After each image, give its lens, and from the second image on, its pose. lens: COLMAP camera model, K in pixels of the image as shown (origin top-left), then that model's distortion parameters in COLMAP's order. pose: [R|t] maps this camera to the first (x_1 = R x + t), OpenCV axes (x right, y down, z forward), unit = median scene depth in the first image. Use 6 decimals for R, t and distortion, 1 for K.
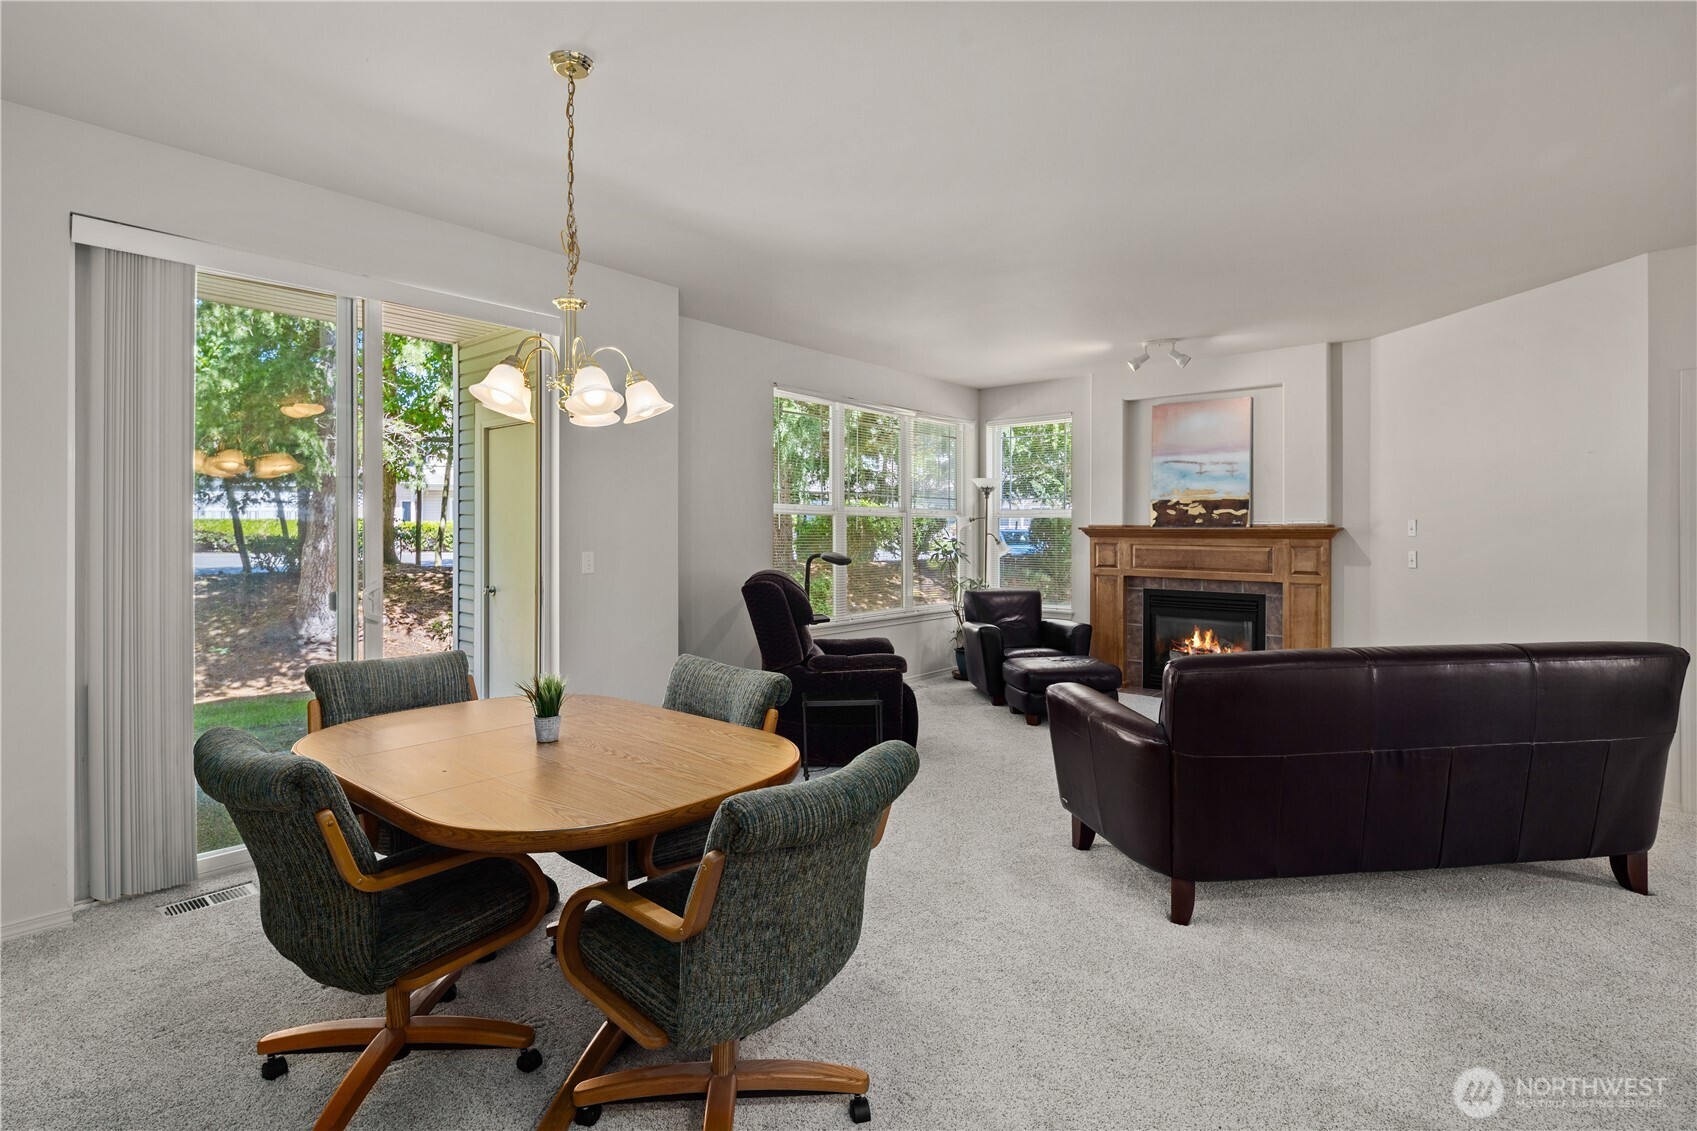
lens RADIAL K [[810.7, 0, 849.0], [0, 810.7, 533.0], [0, 0, 1]] dist [-0.000424, -0.000212]
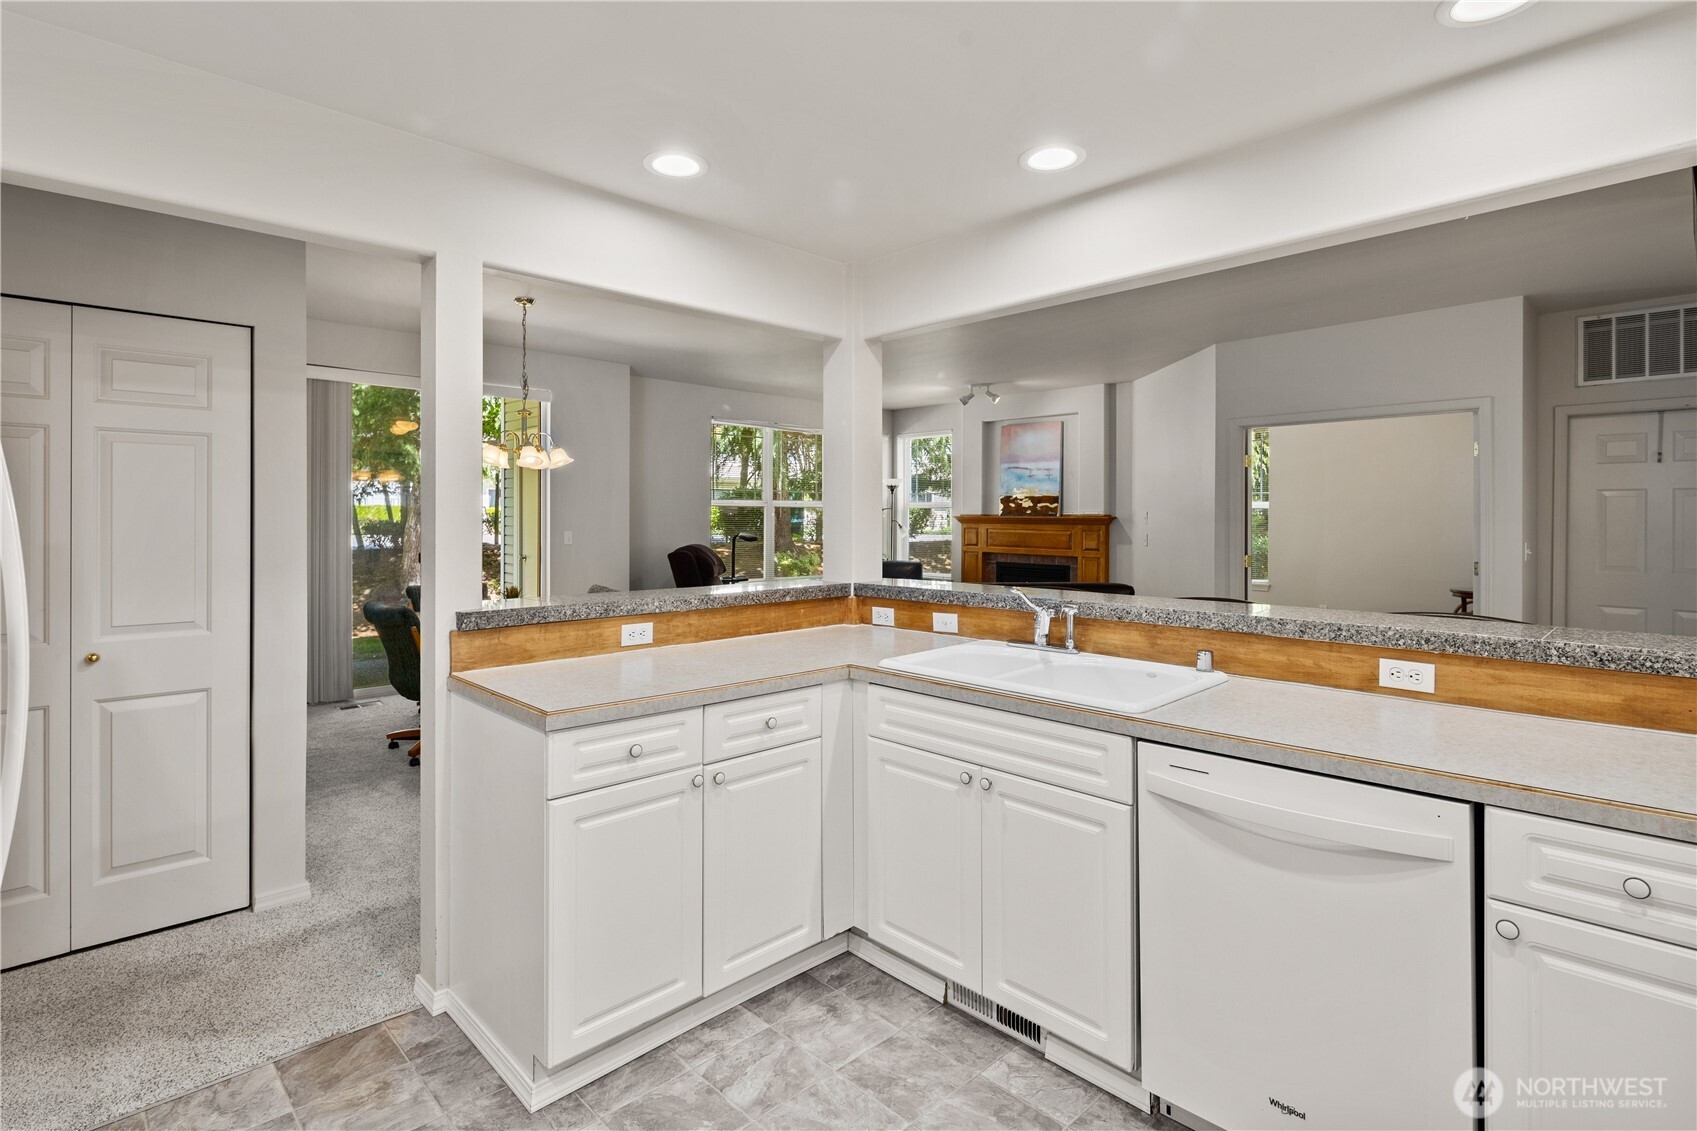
lens RADIAL K [[808.3, 0, 853.9], [0, 808.3, 519.9], [0, 0, 1]] dist [-0.000461, -0.011765]
pose [[0.996362, 0.002174, -0.085191, 0.253302], [-0.001999, 0.999996, 0.002149, -0.003200], [0.085195, -0.001971, 0.996362, -0.375928]]
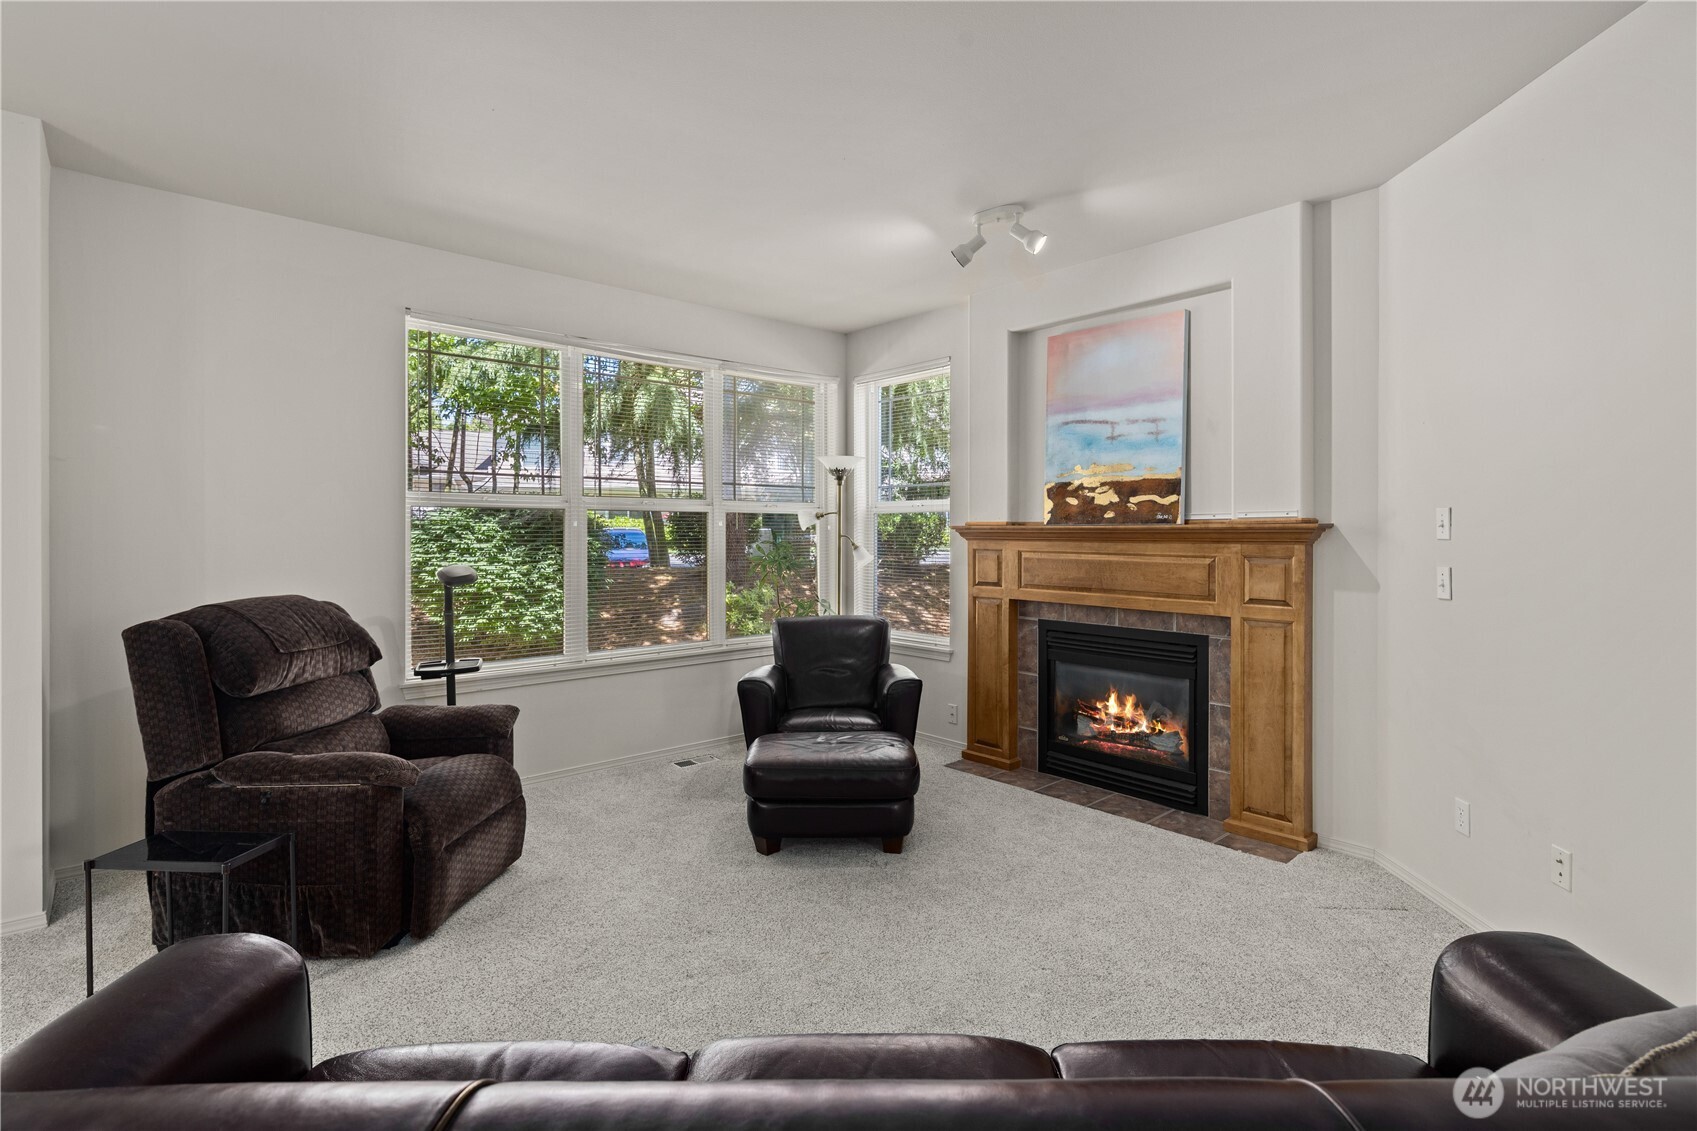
lens RADIAL K [[824.5, 0, 842.3], [0, 824.5, 535.4], [0, 0, 1]] dist [-0.001220, -0.000490]
pose [[0.989810, -0.000968, -0.142388, 0.316134], [0.000924, 1.000000, -0.000372, 0.001238], [0.142388, 0.000237, 0.989811, 0.337837]]
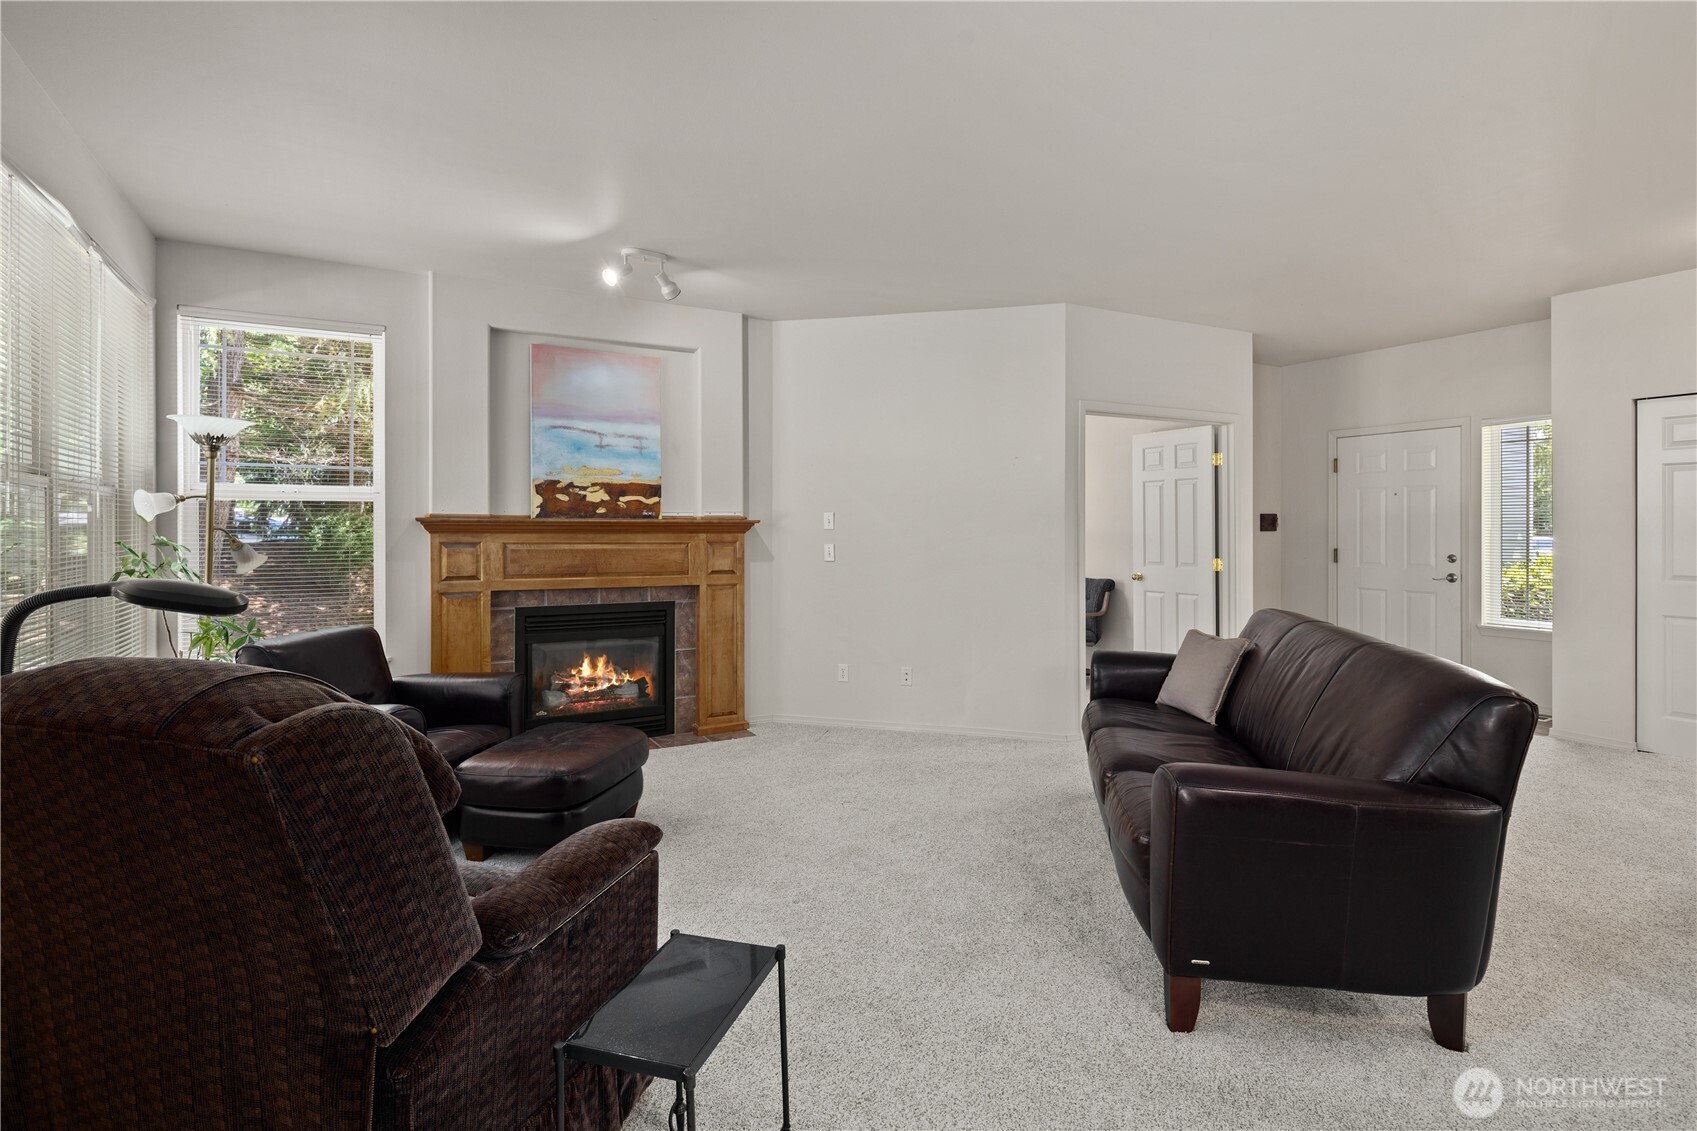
lens RADIAL K [[824.5, 0, 842.3], [0, 824.5, 535.4], [0, 0, 1]] dist [-0.001220, -0.000490]
pose [[0.349828, -0.008312, 0.936777, -0.202922], [0.003250, 0.999965, 0.007659, 0.003052], [-0.936808, 0.000365, 0.349842, 0.521147]]
